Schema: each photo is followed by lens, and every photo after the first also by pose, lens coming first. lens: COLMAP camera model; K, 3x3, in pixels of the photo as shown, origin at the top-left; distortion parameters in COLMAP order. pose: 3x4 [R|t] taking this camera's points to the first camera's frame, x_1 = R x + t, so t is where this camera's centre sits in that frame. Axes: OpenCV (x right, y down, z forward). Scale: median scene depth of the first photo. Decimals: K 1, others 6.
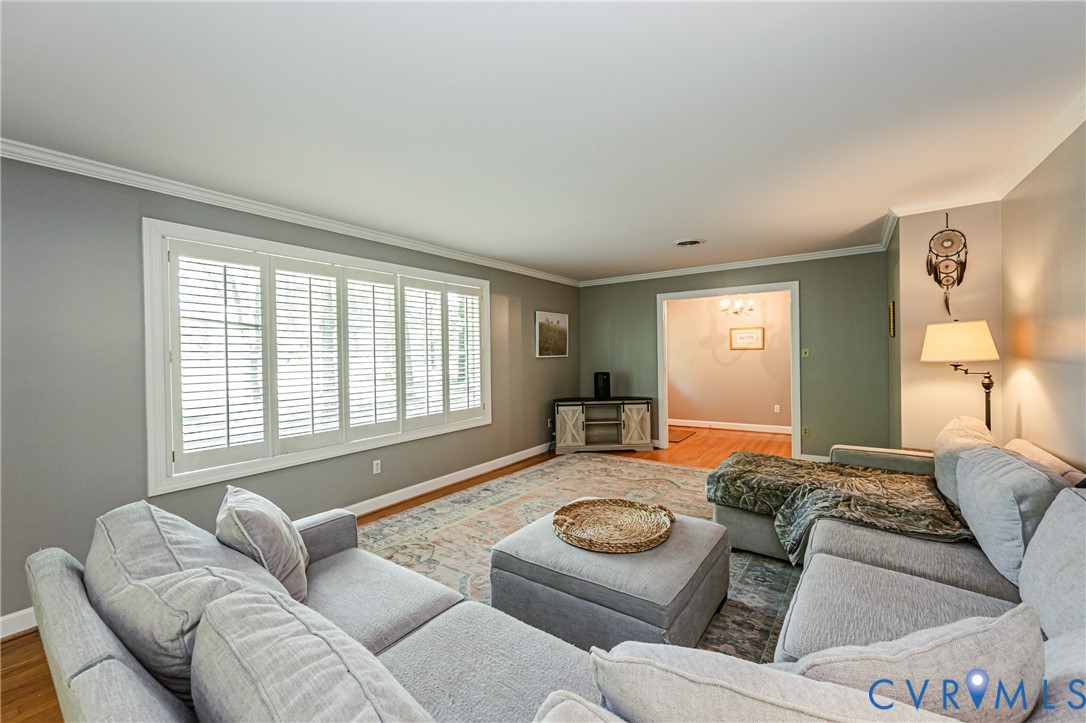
lens RADIAL K [[437.8, 0, 535.6], [0, 437.8, 361.0], [0, 0, 1]] dist [-0.000511, -0.000337]
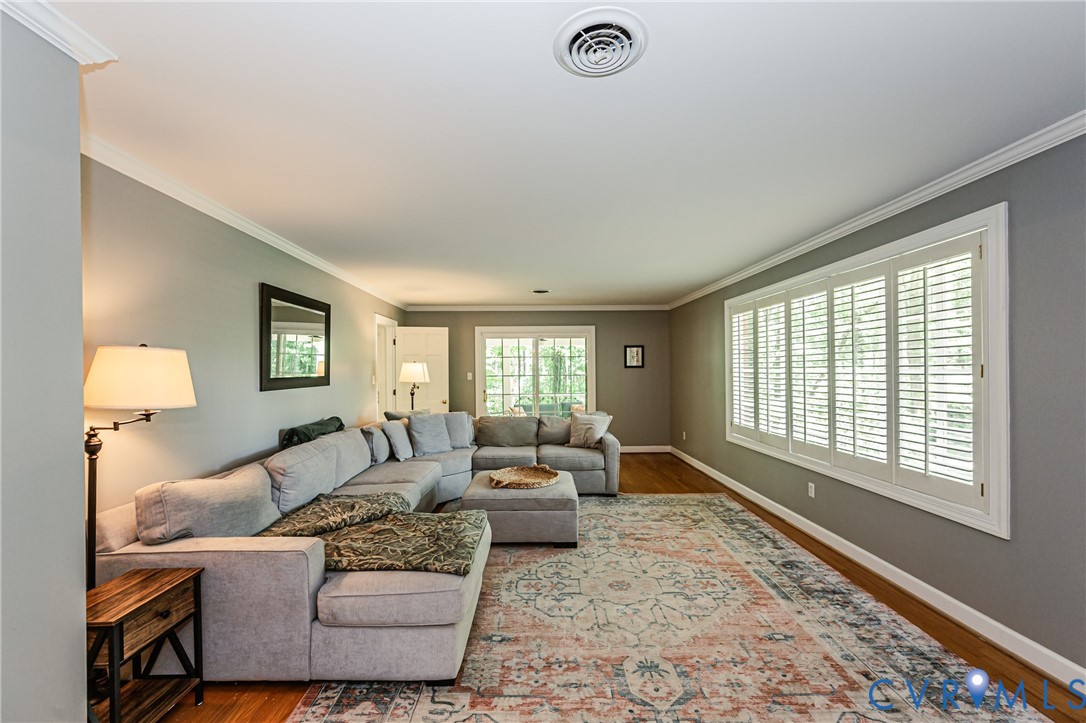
lens RADIAL K [[437.8, 0, 543.1], [0, 437.8, 365.0], [0, 0, 1]] dist [-0.000511, -0.000337]
pose [[-0.790981, 0.020305, -0.611504, 0.639703], [0.011775, 0.999769, 0.017966, -0.048627], [0.611728, 0.007011, -0.791037, 1.337512]]
